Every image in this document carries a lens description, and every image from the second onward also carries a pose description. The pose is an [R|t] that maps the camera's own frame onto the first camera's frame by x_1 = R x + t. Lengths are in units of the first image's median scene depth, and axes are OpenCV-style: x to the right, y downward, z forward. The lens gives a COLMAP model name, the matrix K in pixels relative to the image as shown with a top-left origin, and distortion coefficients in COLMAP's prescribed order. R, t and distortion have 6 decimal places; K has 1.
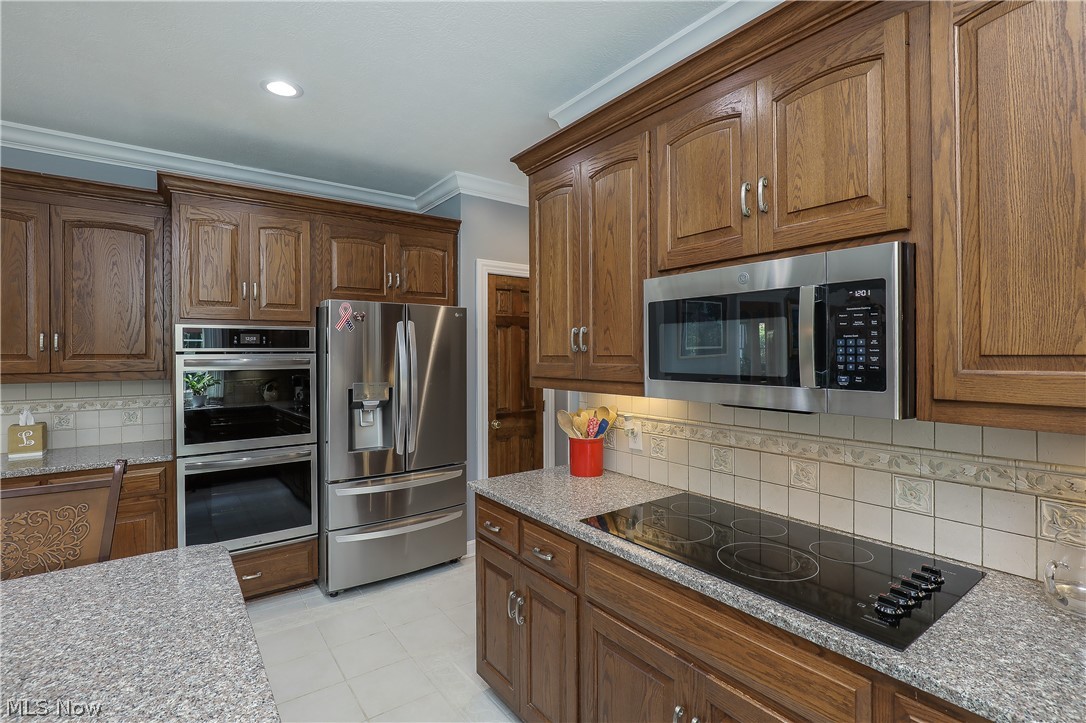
lens RADIAL K [[504.7, 0, 547.1], [0, 504.7, 362.4], [0, 0, 1]] dist [-0.002736, -0.000479]
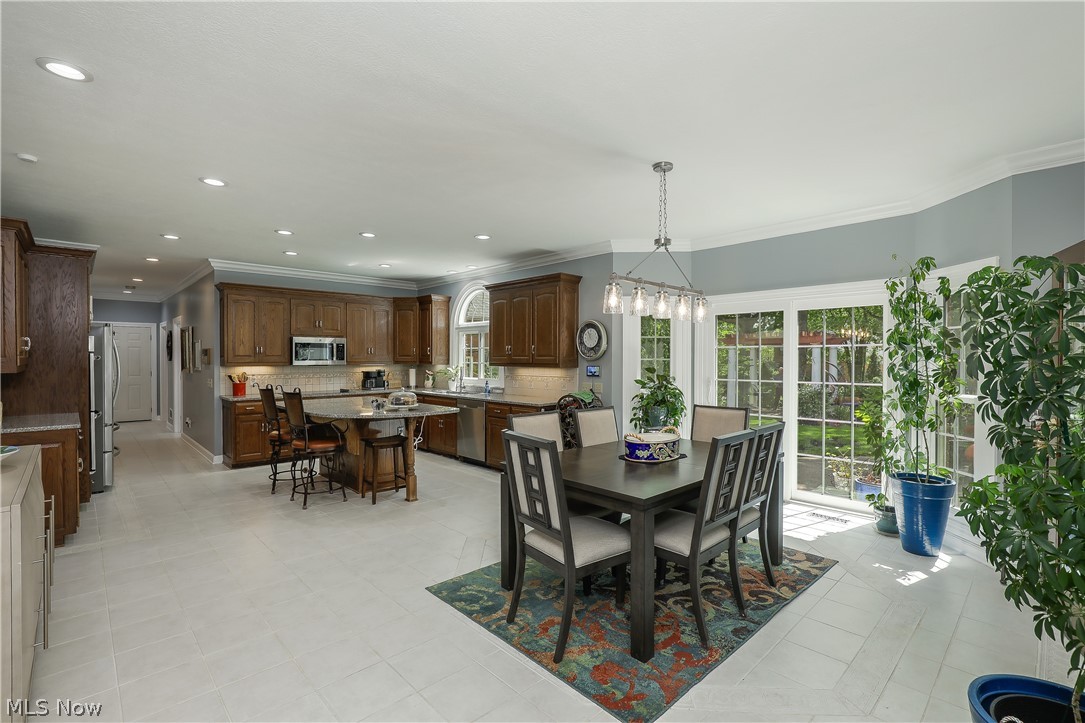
lens RADIAL K [[504.2, 0, 546.6], [0, 504.2, 362.4], [0, 0, 1]] dist [-0.002736, -0.000479]
pose [[-0.087439, -0.001664, 0.996168, -3.695083], [0.004378, 0.999988, 0.002054, 0.042143], [-0.996160, 0.004541, -0.087431, -0.642241]]
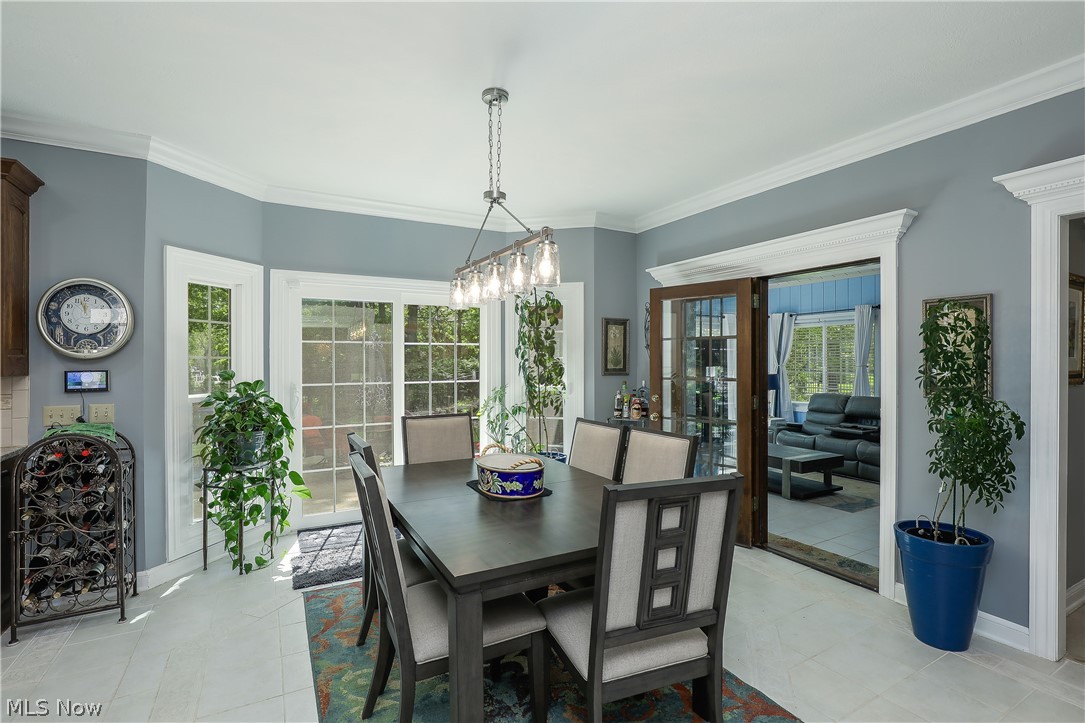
lens RADIAL K [[504.2, 0, 546.6], [0, 504.2, 362.4], [0, 0, 1]] dist [-0.002736, -0.000479]
pose [[-0.987467, 0.011608, 0.157400, -2.295119], [0.012935, 0.999889, 0.007410, 0.052476], [-0.157297, 0.009353, -0.987507, 0.100209]]
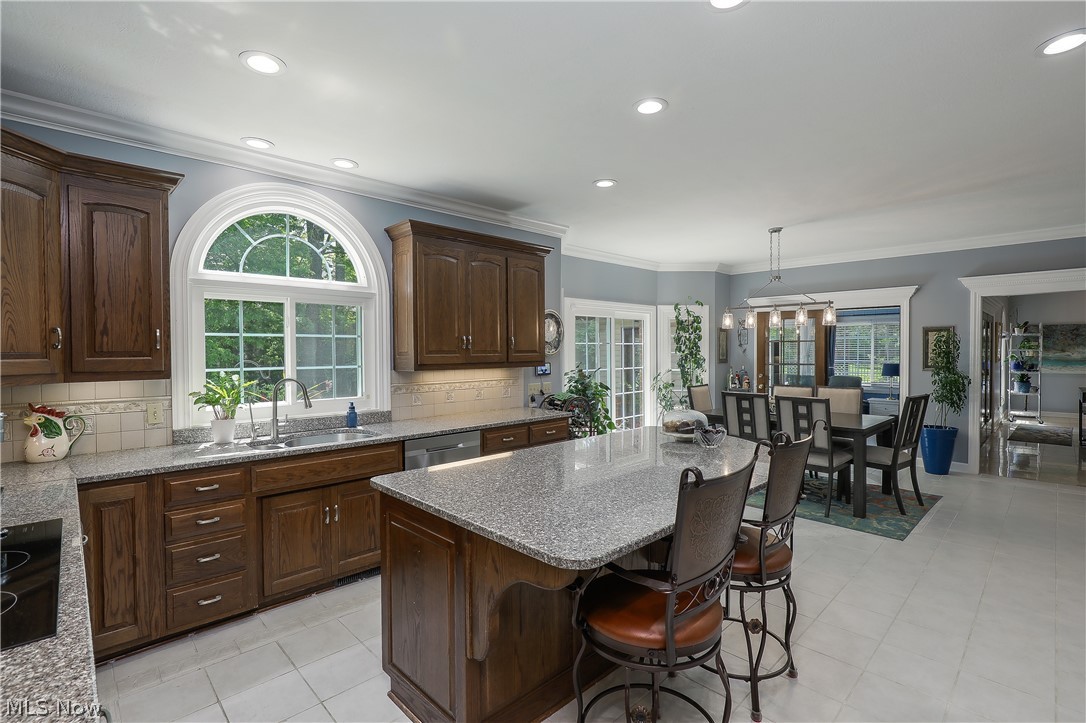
lens RADIAL K [[509.4, 0, 546.5], [0, 509.4, 351.4], [0, 0, 1]] dist [-0.001368, -0.000135]
pose [[-0.993634, 0.016535, -0.111434, -0.391077], [0.015912, 0.999852, 0.006481, -0.004771], [0.111525, 0.004667, -0.993751, 1.464402]]
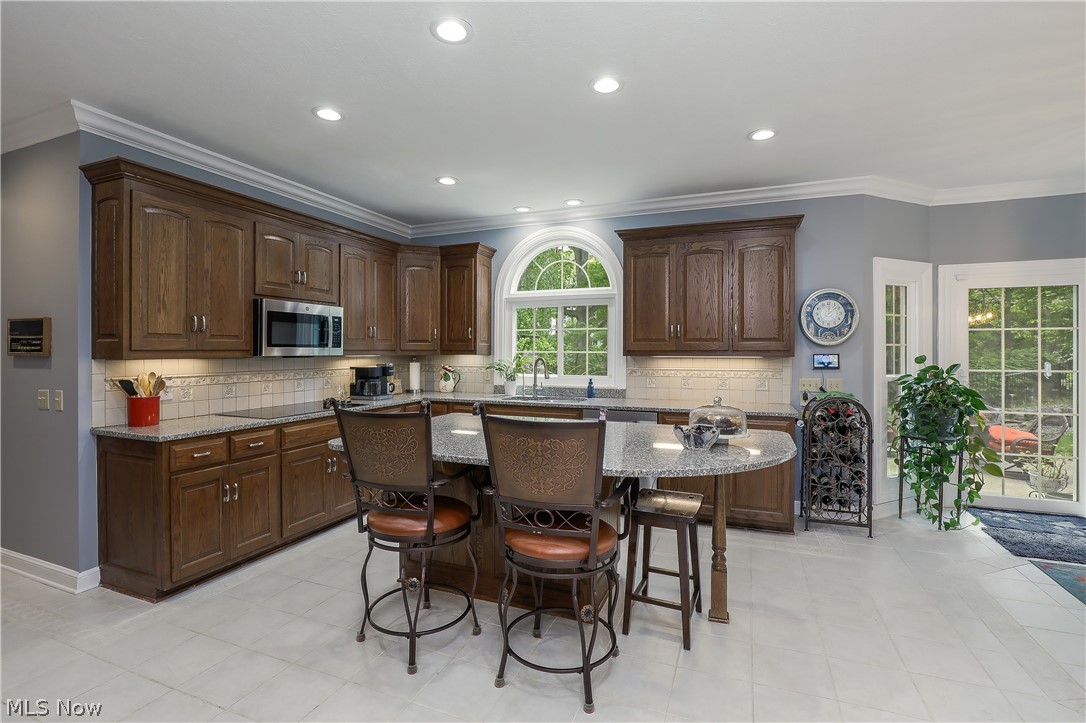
lens RADIAL K [[503.0, 0, 542.3], [0, 503.0, 353.2], [0, 0, 1]] dist [-0.005073, -0.000099]
pose [[-0.505853, 0.004477, 0.862608, -1.916198], [0.007946, 0.999968, -0.000530, 0.059309], [-0.862583, 0.006587, -0.505873, 0.946423]]
